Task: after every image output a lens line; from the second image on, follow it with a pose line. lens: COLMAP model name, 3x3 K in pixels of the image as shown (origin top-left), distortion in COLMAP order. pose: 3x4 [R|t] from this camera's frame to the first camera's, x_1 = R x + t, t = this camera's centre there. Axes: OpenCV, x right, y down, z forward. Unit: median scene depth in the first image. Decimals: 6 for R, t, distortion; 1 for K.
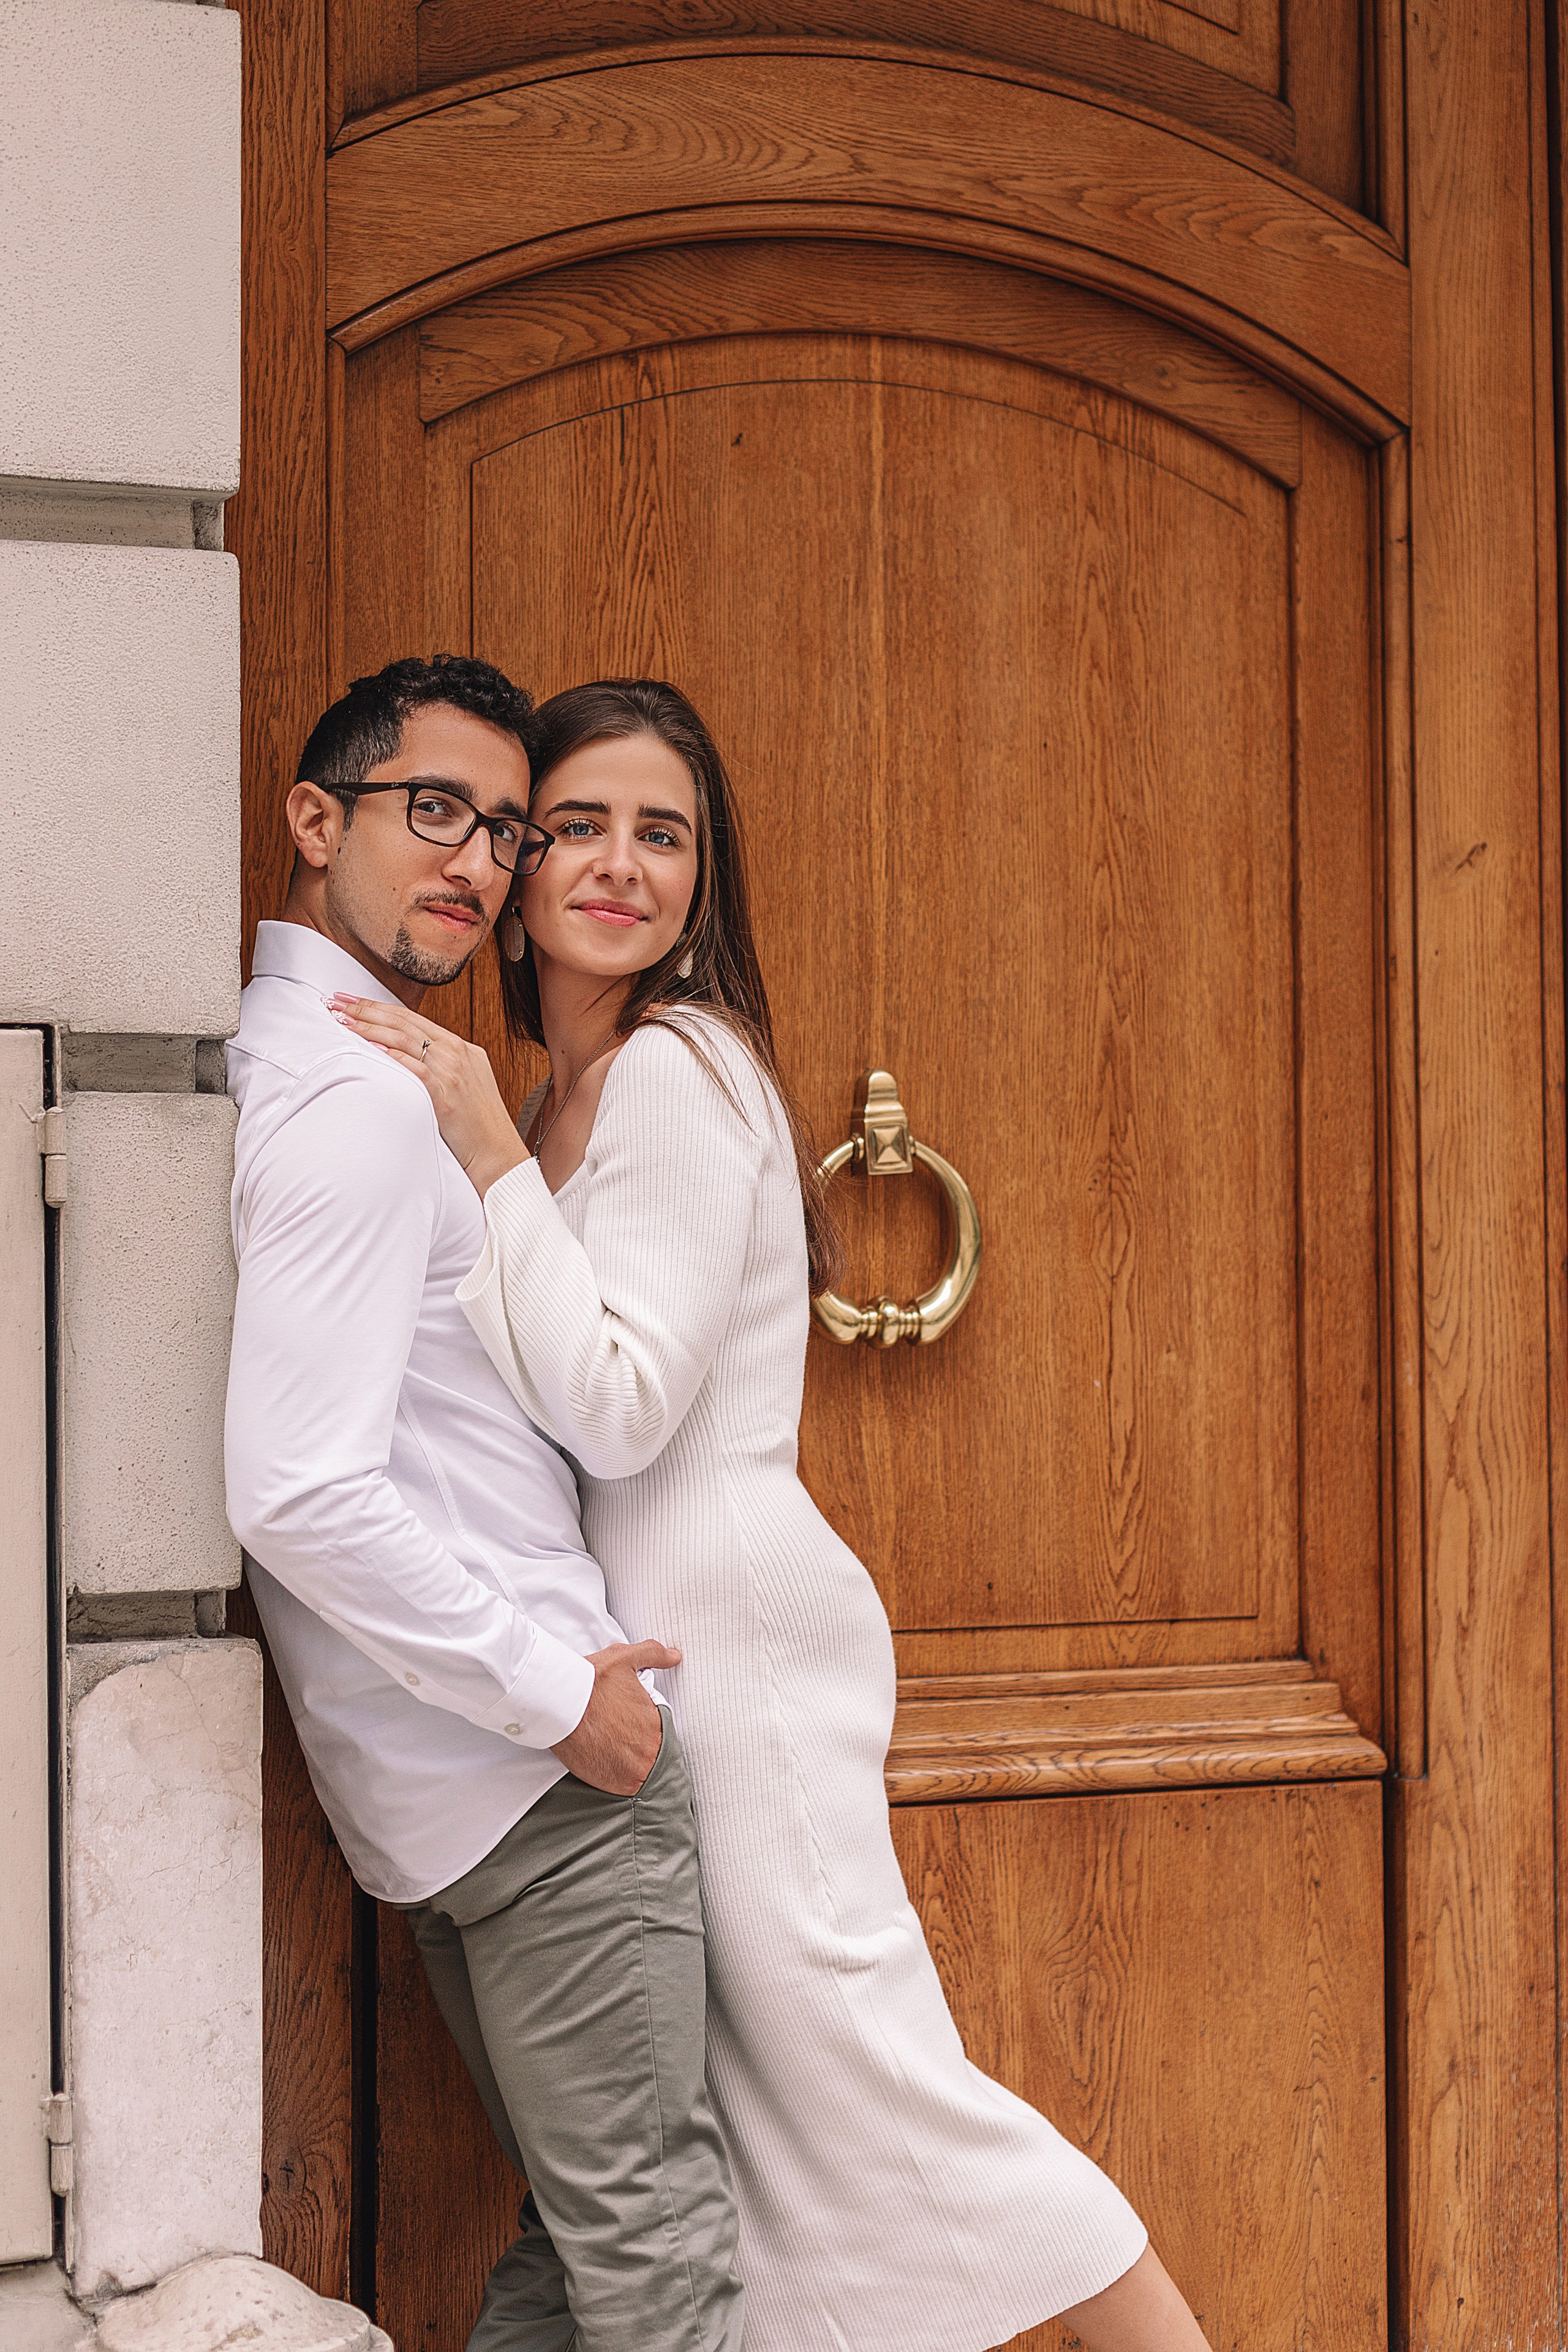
lens RADIAL K [[3610.5, 0, 777.0], [0, 3610.5, 1140.6], [0, 0, 1]] dist [0.005787, -0.136121]
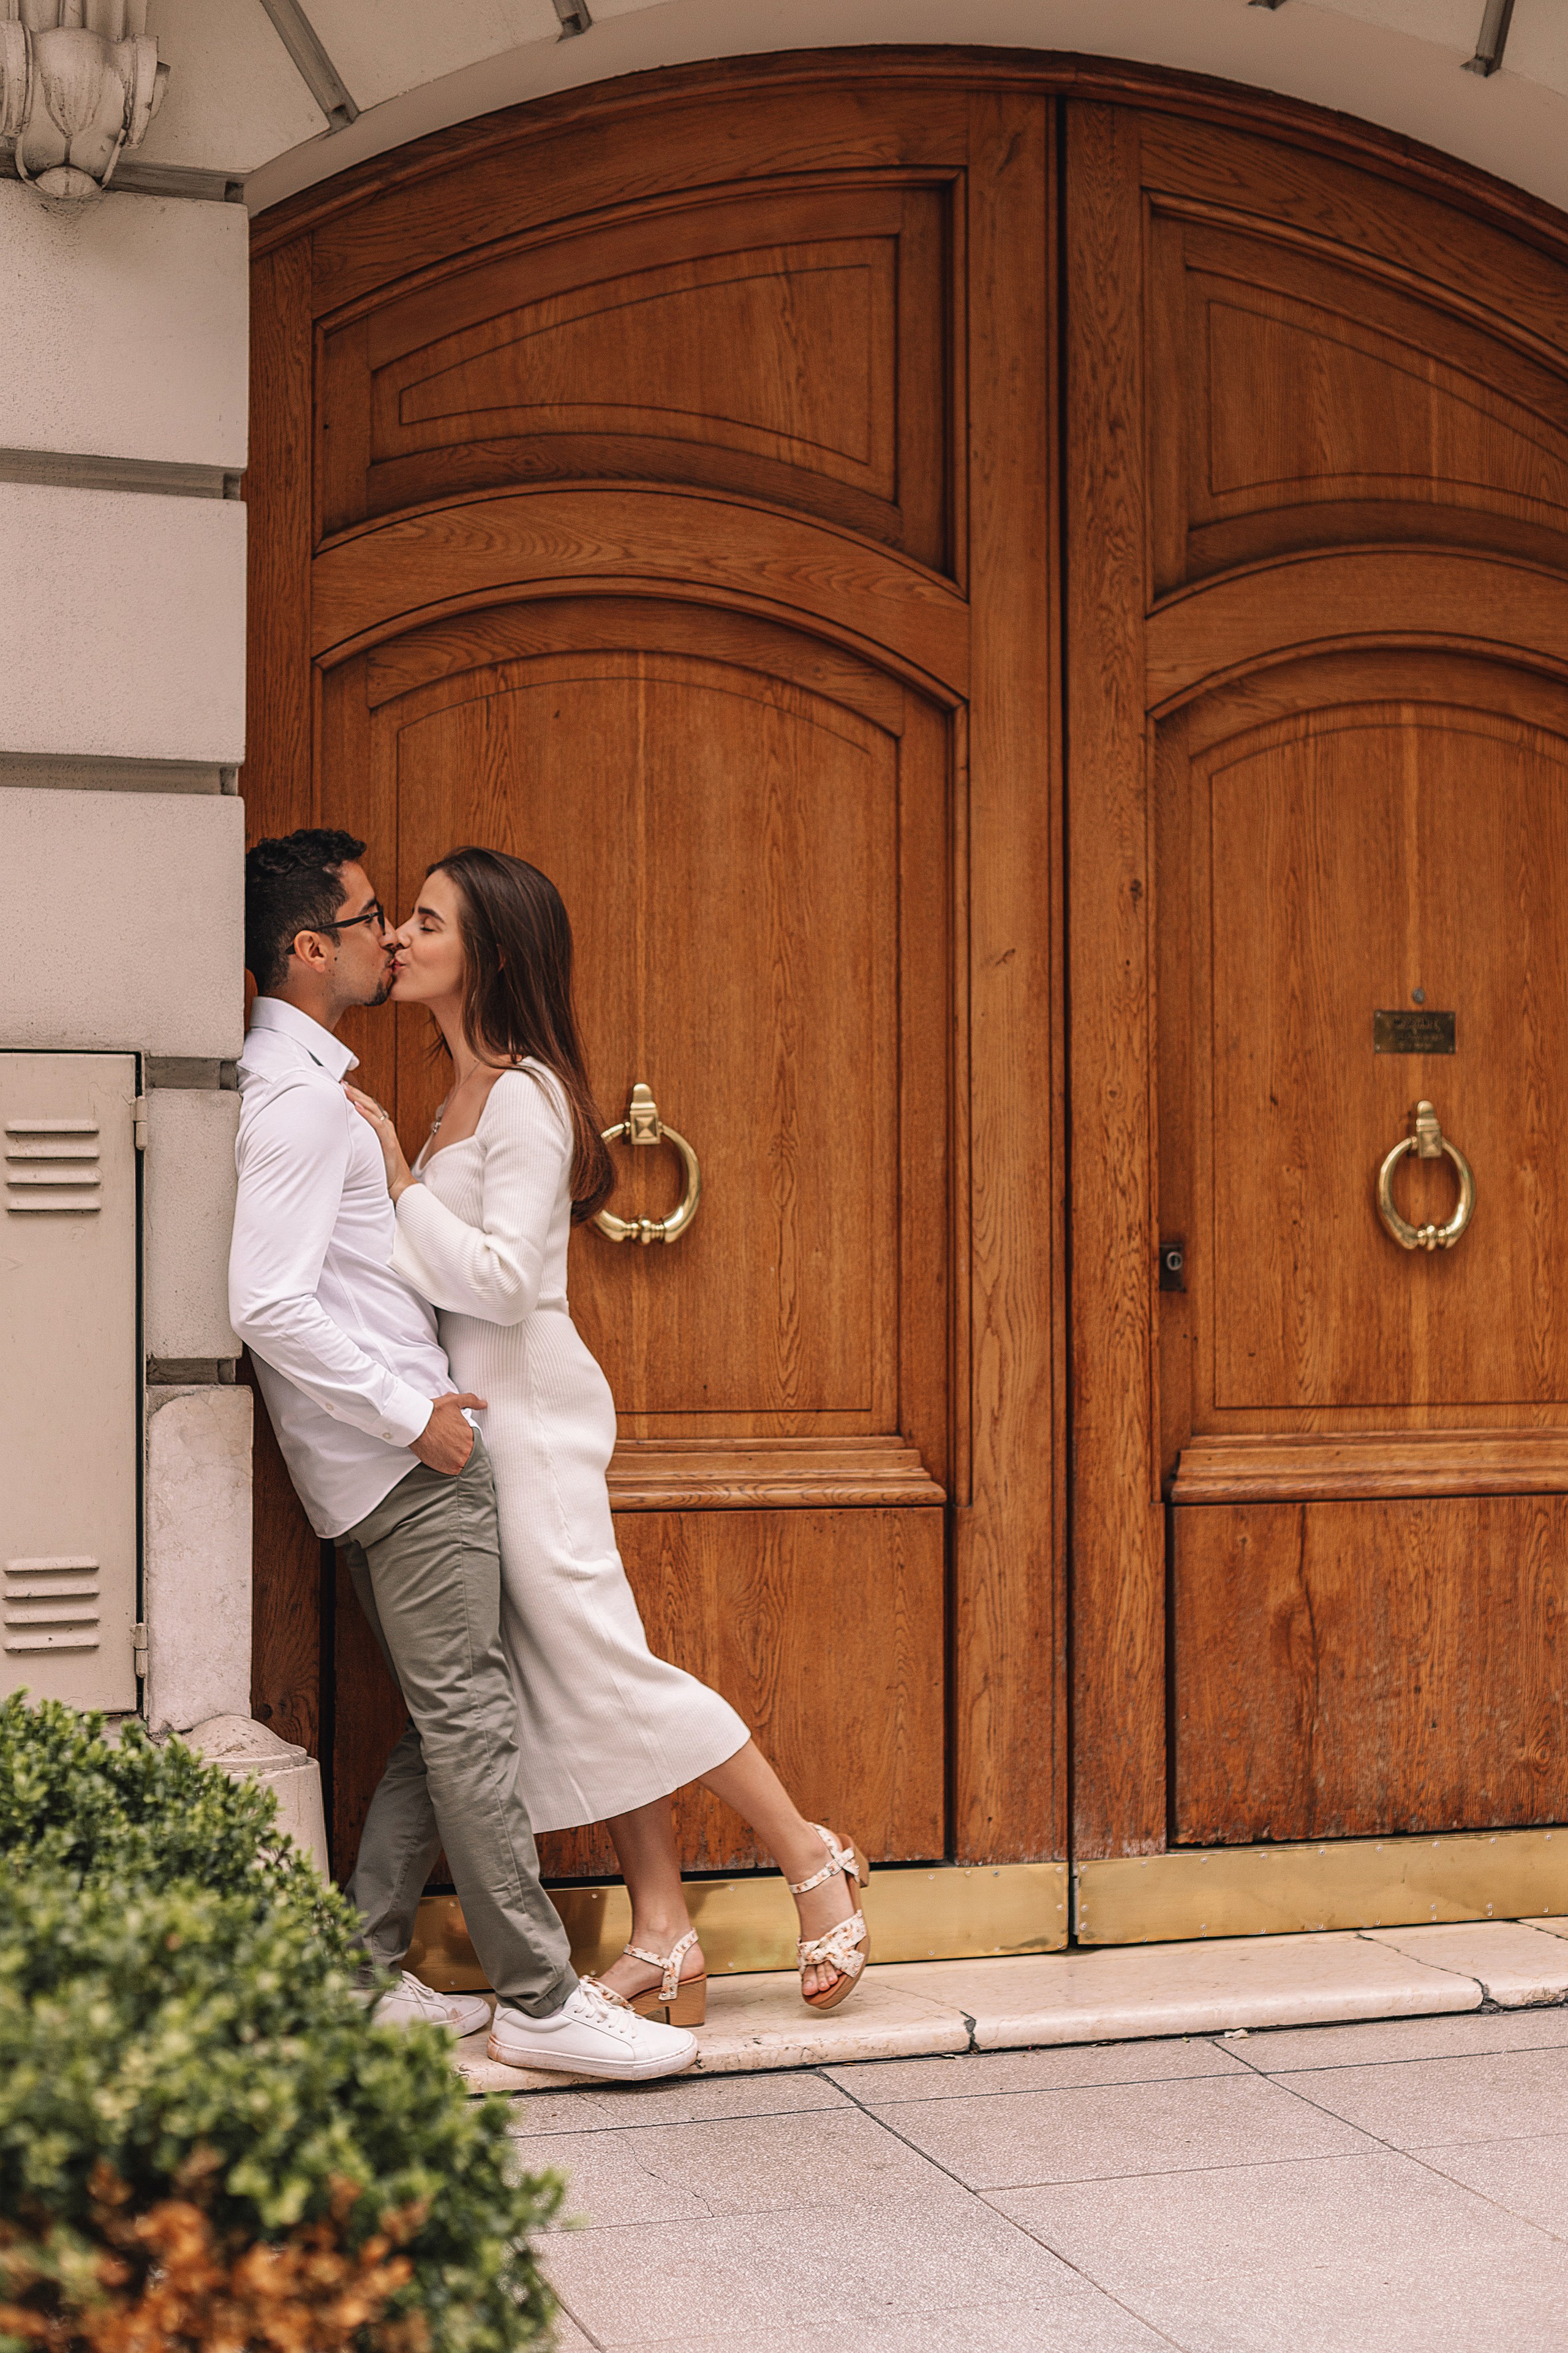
lens RADIAL K [[3240.3, 0, 784.0], [0, 3240.3, 1176.5], [0, 0, 1]] dist [-0.009341, -0.028888]
pose [[0.998940, 0.003801, -0.045883, 0.165216], [-0.003901, 0.999990, -0.002091, 0.027302], [0.045875, 0.002268, 0.998945, -0.520286]]
